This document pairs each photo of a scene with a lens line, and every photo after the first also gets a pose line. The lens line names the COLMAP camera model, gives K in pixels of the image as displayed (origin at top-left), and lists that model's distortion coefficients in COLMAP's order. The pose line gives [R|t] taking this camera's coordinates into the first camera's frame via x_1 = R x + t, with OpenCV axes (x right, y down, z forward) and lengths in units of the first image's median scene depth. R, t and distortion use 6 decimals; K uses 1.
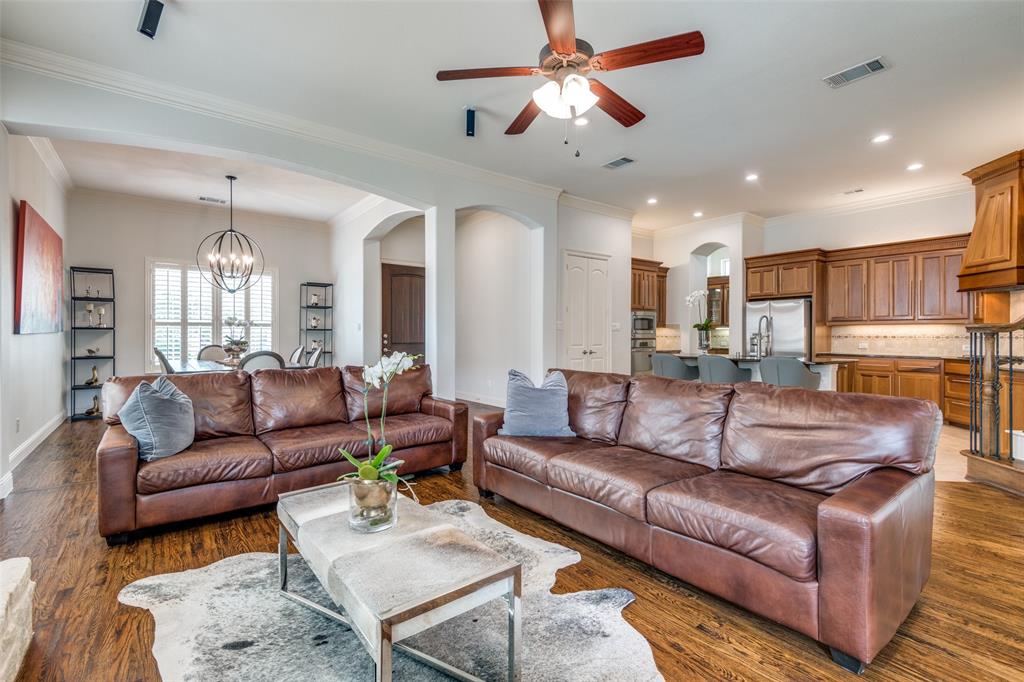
lens RADIAL K [[461.1, 0, 514.0], [0, 461.1, 339.0], [0, 0, 1]] dist [0.019408, -0.005811]
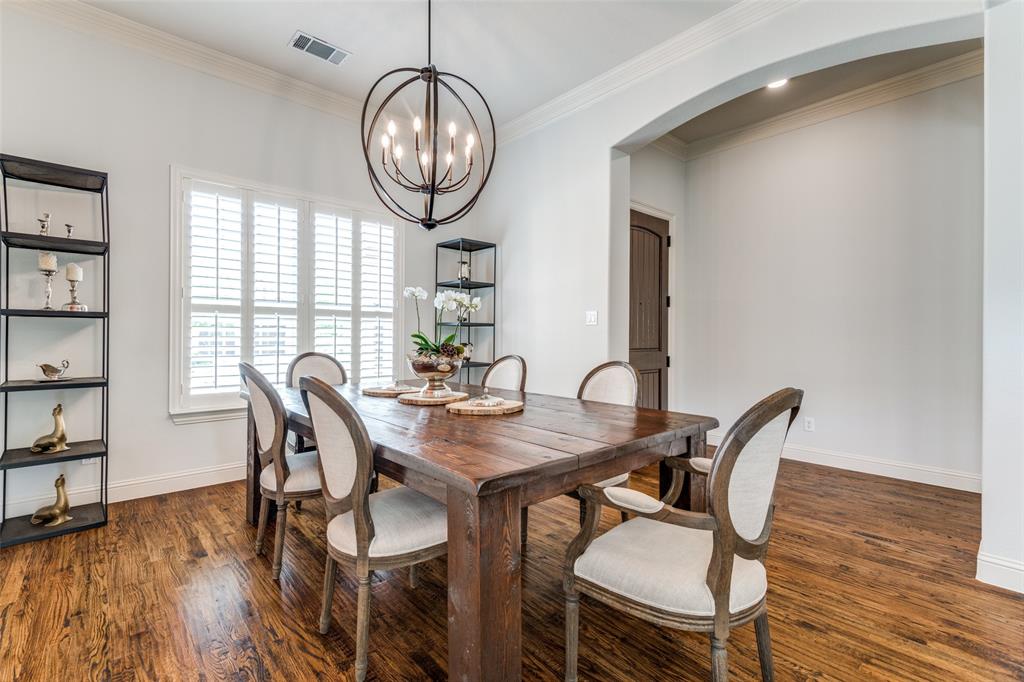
lens RADIAL K [[461.1, 0, 512.7], [0, 461.1, 339.4], [0, 0, 1]] dist [0.019408, -0.005811]
pose [[0.997447, 0.005747, 0.071176, -0.475315], [-0.005305, 0.999965, -0.006405, 0.000723], [-0.071210, 0.006011, 0.997443, 0.503226]]
